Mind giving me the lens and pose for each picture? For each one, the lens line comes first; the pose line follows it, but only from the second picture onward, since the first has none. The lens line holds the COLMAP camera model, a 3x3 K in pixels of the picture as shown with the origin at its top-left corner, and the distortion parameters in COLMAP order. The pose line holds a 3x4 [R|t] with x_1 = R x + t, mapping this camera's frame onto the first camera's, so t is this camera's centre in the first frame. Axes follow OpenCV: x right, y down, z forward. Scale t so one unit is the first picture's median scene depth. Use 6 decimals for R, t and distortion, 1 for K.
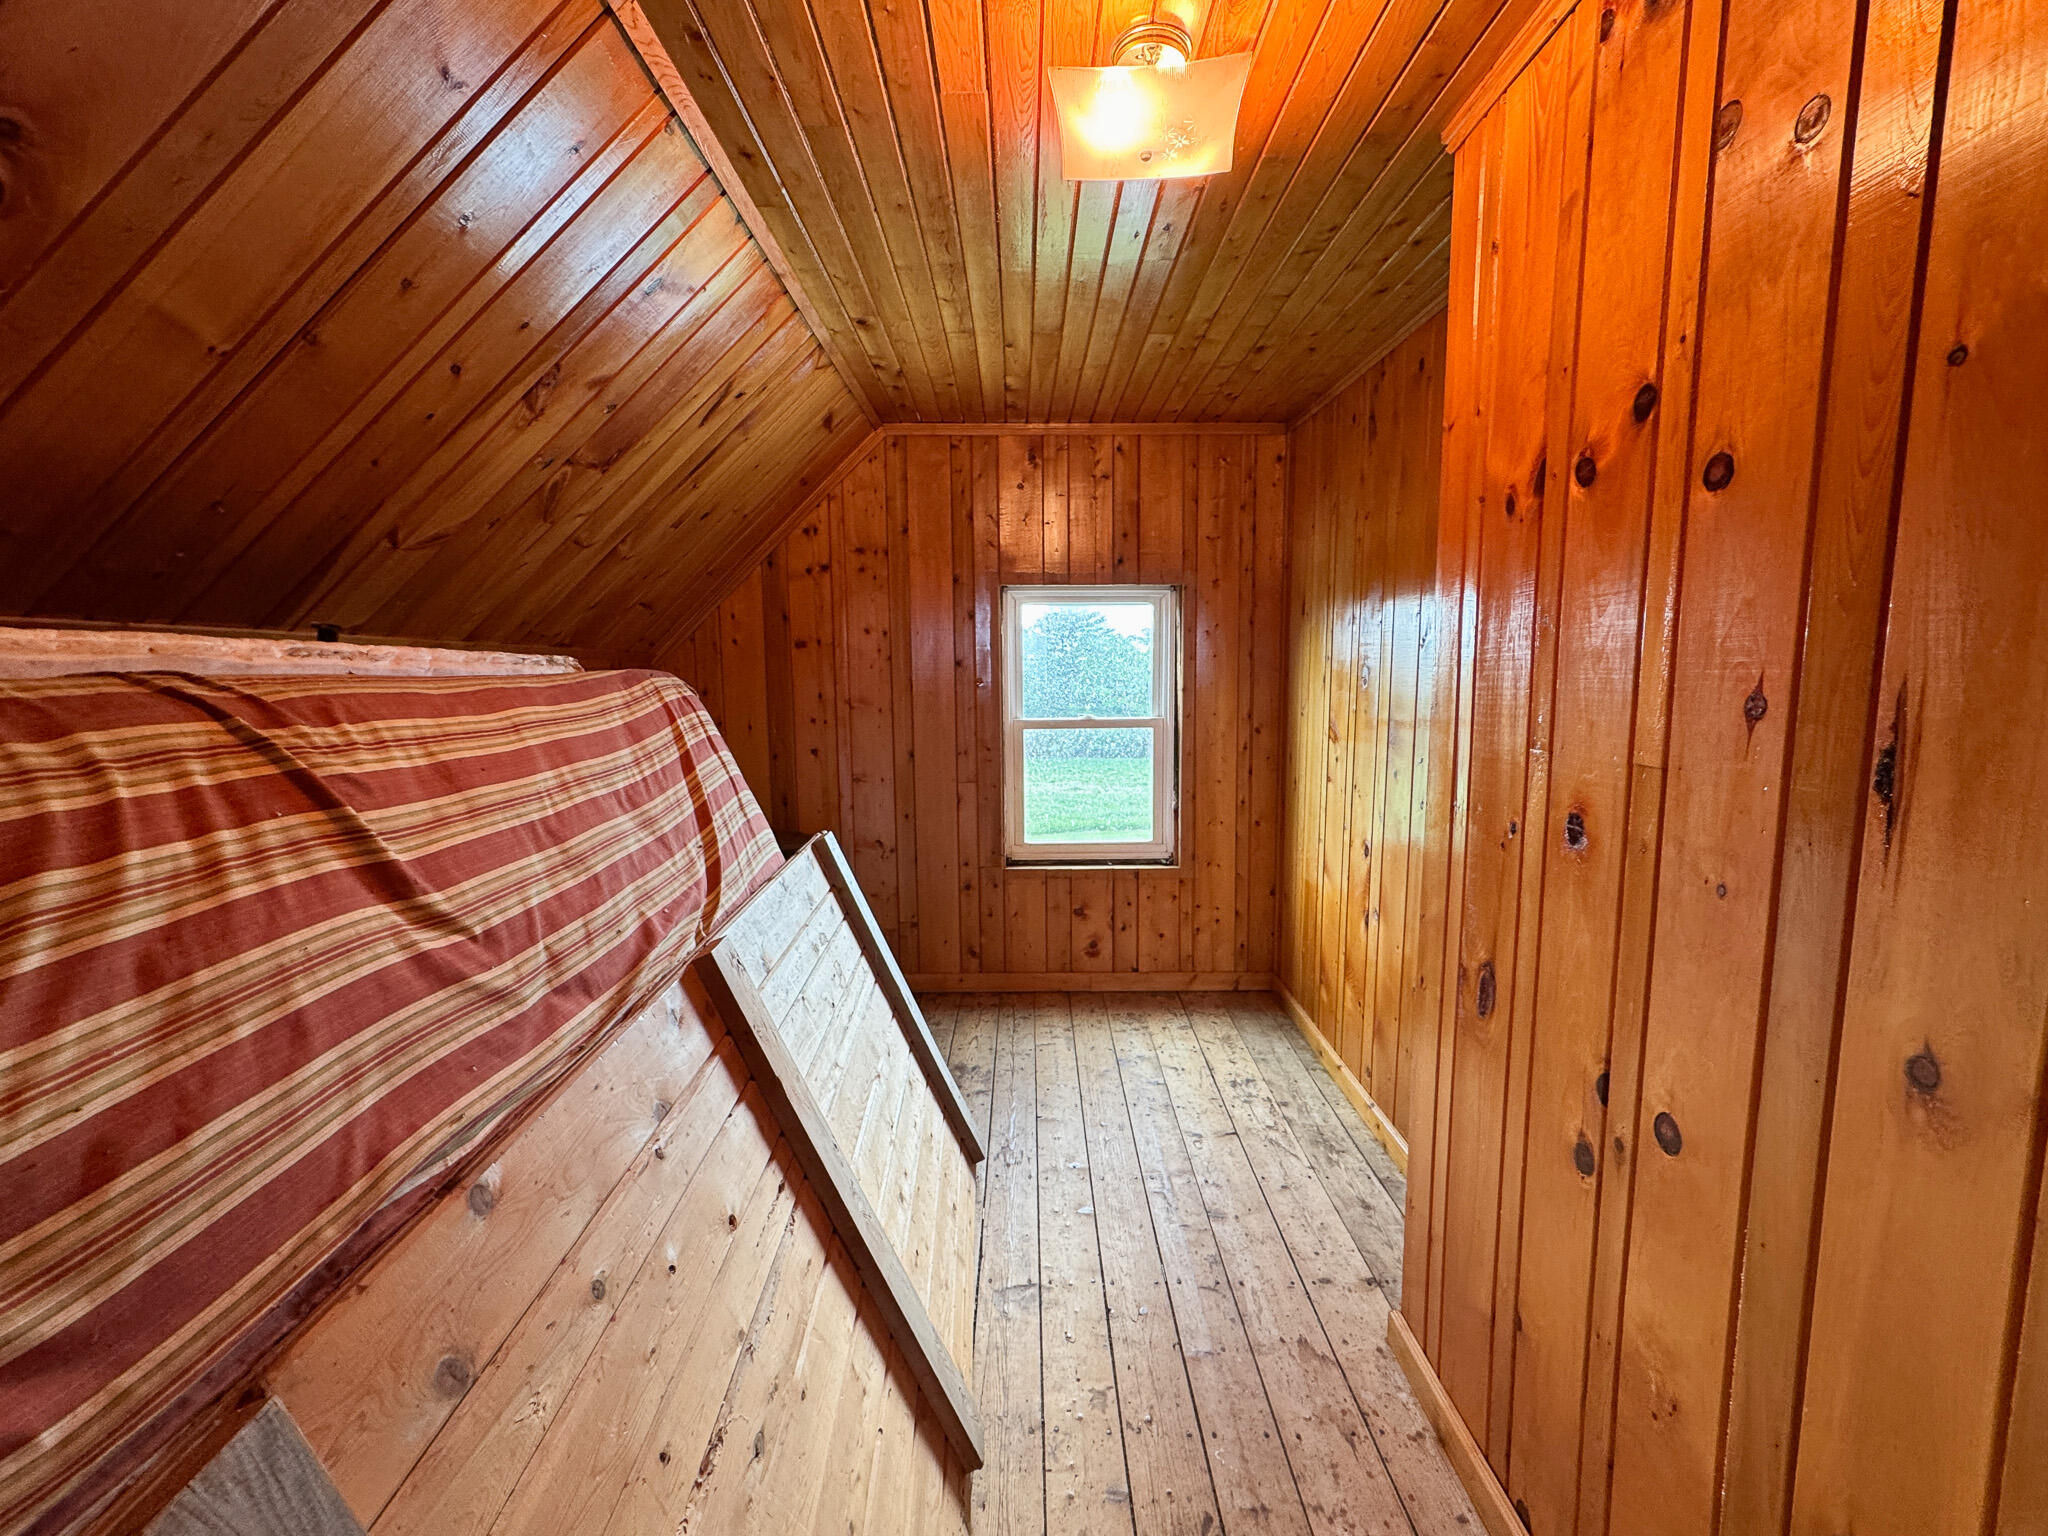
lens RADIAL K [[827.6, 0, 1018.5], [0, 827.6, 762.1], [0, 0, 1]] dist [-0.001200, 0.000004]
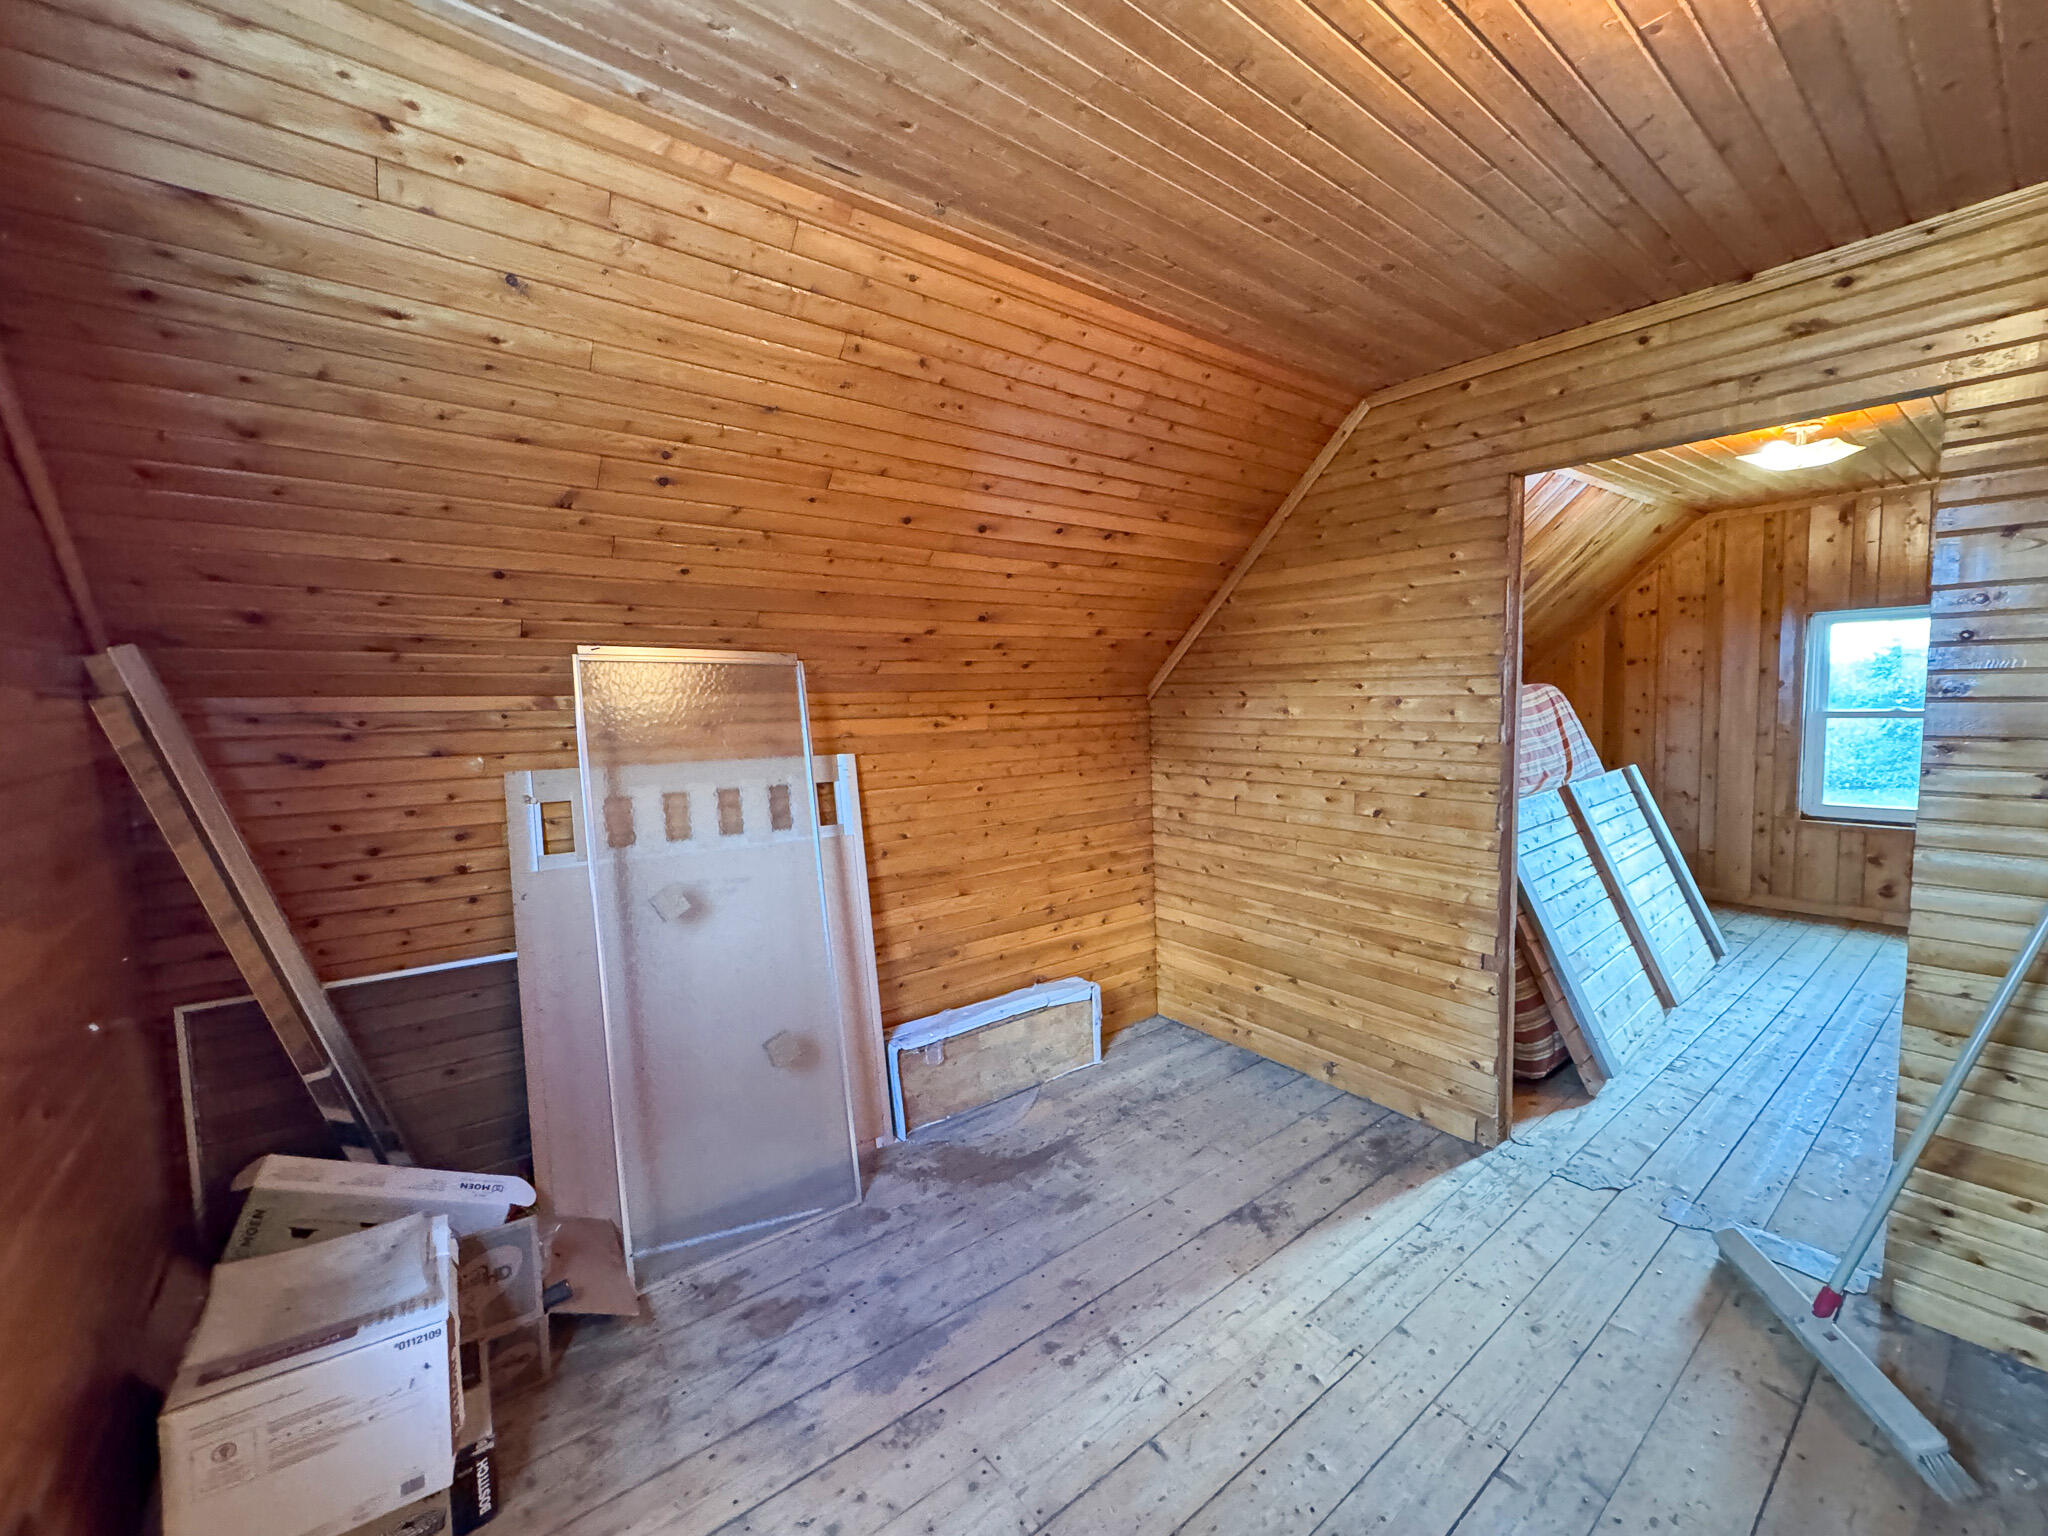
lens RADIAL K [[827.6, 0, 1018.5], [0, 827.6, 762.1], [0, 0, 1]] dist [-0.001200, 0.000004]
pose [[0.607930, 0.054773, -0.792099, 0.433219], [-0.057808, 0.998023, 0.024646, 0.115810], [0.791884, 0.030807, 0.609895, -1.333645]]
